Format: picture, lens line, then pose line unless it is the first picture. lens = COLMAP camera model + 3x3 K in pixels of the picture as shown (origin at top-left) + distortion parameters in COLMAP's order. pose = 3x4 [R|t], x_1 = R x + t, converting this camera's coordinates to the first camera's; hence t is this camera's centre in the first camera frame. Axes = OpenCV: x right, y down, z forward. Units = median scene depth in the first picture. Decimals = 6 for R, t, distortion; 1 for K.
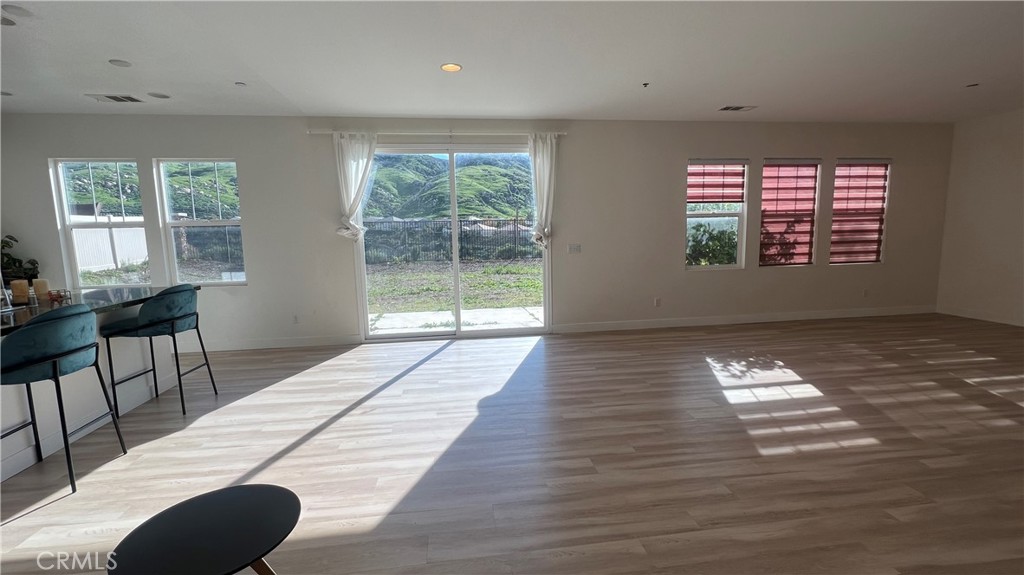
lens RADIAL K [[449.9, 0, 510.3], [0, 449.9, 289.4], [0, 0, 1]] dist [0.000105, 0.001116]
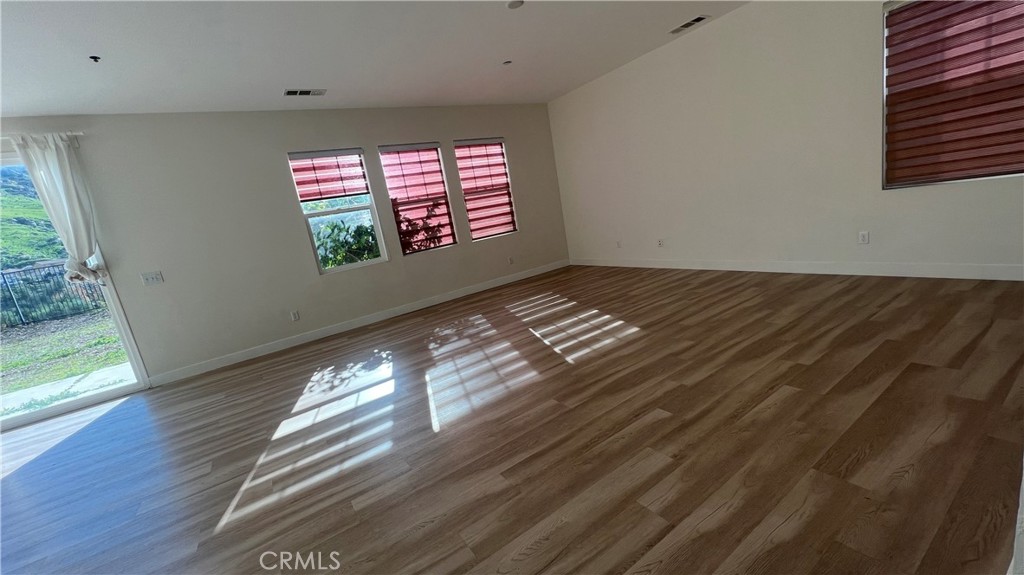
lens RADIAL K [[405.2, 0, 506.2], [0, 405.2, 294.1], [0, 0, 1]] dist [0.000397, -0.000194]
pose [[0.896191, -0.219848, 0.385369, 0.441979], [0.202663, 0.975533, 0.085227, 0.002173], [-0.394677, 0.001721, 0.918818, 0.096067]]
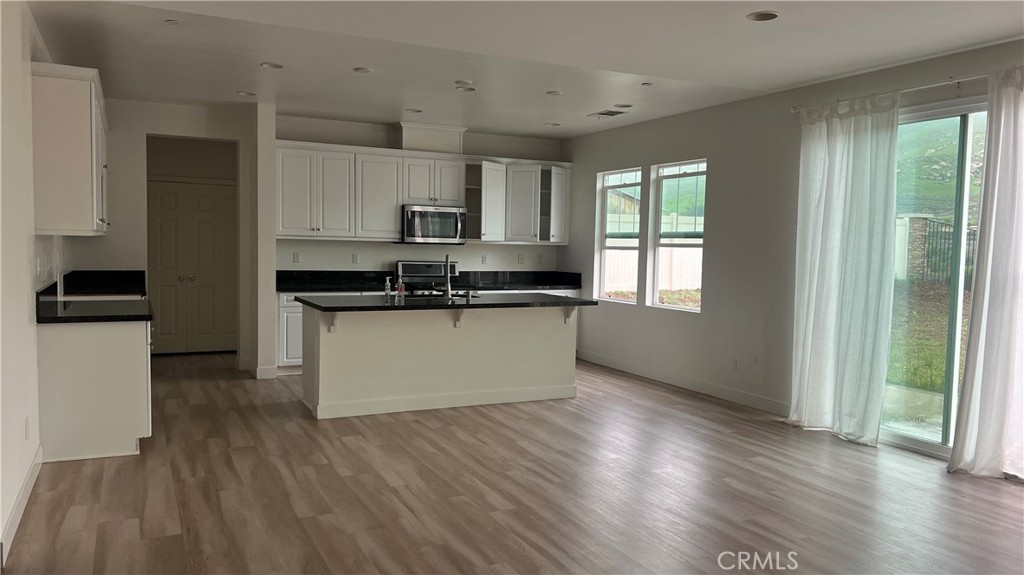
lens RADIAL K [[773.1, 0, 518.5], [0, 773.1, 288.5], [0, 0, 1]] dist [0.012474, 0.013174]
pose [[0.317148, 0.082633, -0.944769, 0.588343], [-0.154456, 0.987397, 0.034512, -0.046837], [0.935714, 0.134980, 0.325914, 0.225804]]
